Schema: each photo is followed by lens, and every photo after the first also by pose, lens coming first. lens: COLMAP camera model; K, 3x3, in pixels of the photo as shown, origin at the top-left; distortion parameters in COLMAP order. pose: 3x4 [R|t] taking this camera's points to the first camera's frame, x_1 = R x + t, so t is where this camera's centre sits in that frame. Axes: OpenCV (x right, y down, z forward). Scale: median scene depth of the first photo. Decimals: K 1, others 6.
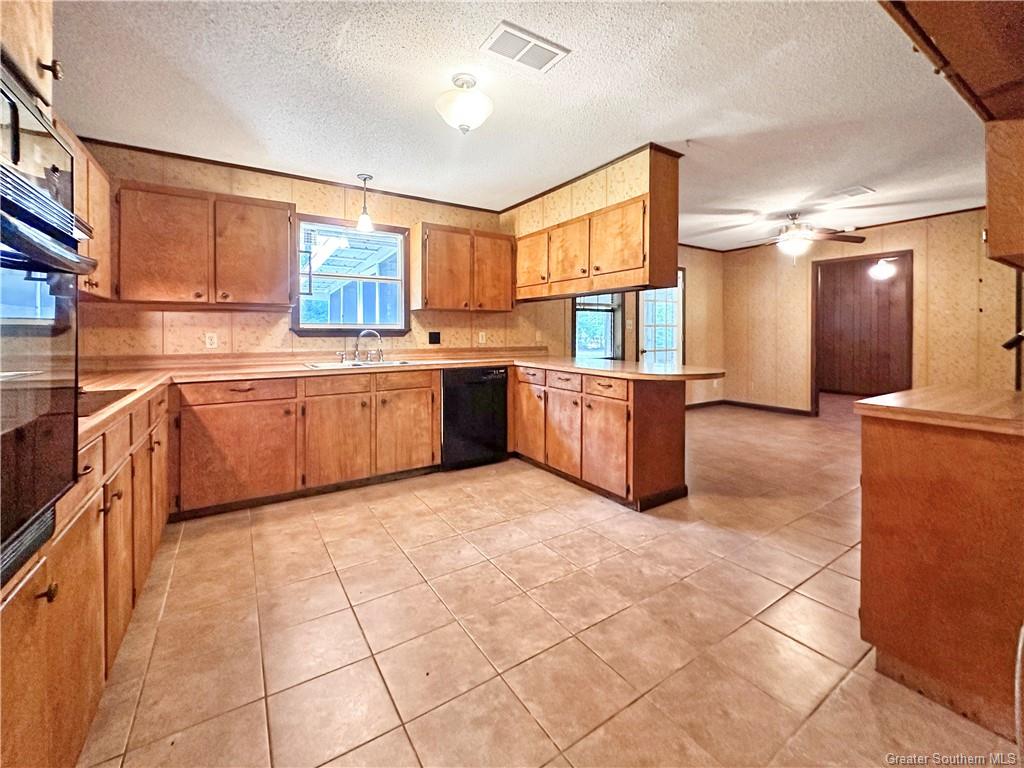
lens RADIAL K [[427.3, 0, 524.1], [0, 427.3, 340.4], [0, 0, 1]] dist [0.000577, 0.000101]
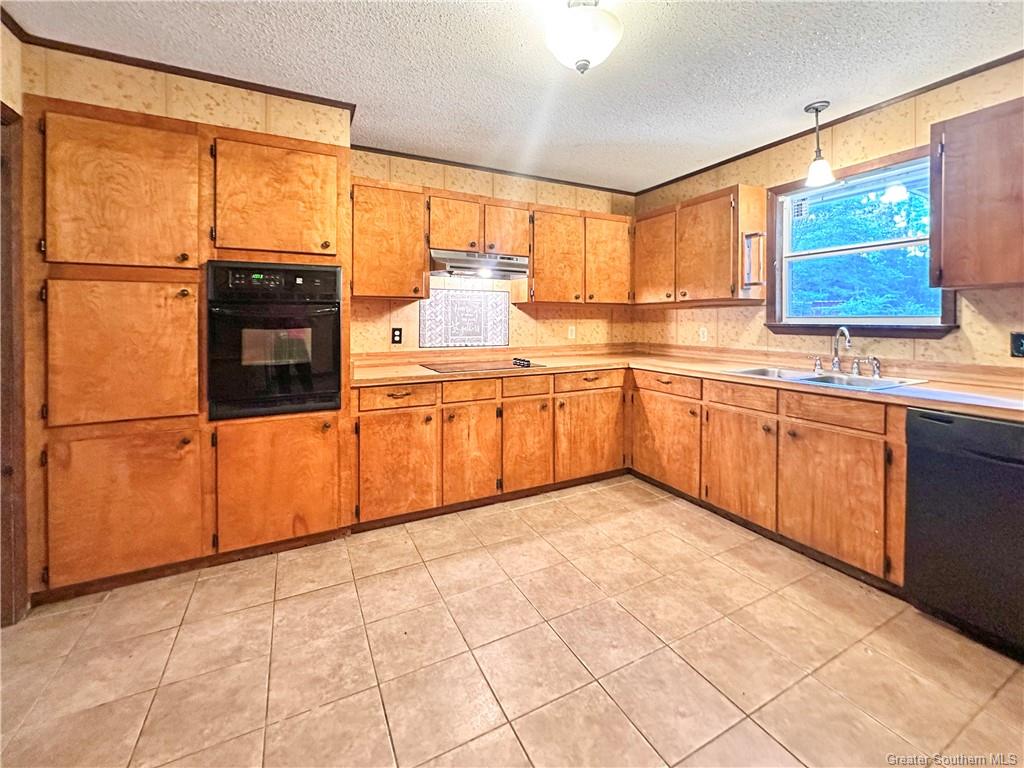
lens RADIAL K [[435.1, 0, 519.2], [0, 435.1, 318.1], [0, 0, 1]] dist [-0.001303, -0.000415]
pose [[-0.113455, 0.002759, -0.993539, 0.438137], [-0.010545, 0.999936, 0.003981, -0.042363], [0.993487, 0.010928, -0.113419, 0.685364]]
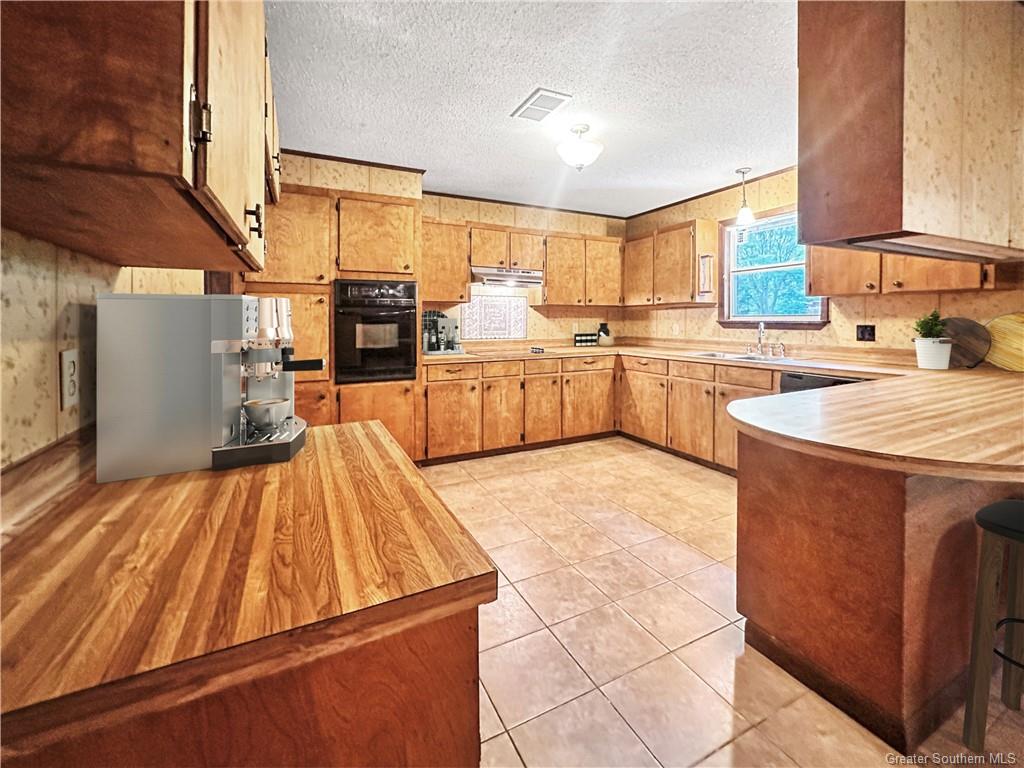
lens RADIAL K [[443.4, 0, 525.0], [0, 443.4, 320.7], [0, 0, 1]] dist [-0.001356, -0.000177]
pose [[-0.112855, 0.007806, -0.993581, 0.824079], [-0.009053, 0.999920, 0.008884, -0.038593], [0.993570, 0.009998, -0.112775, 0.693427]]
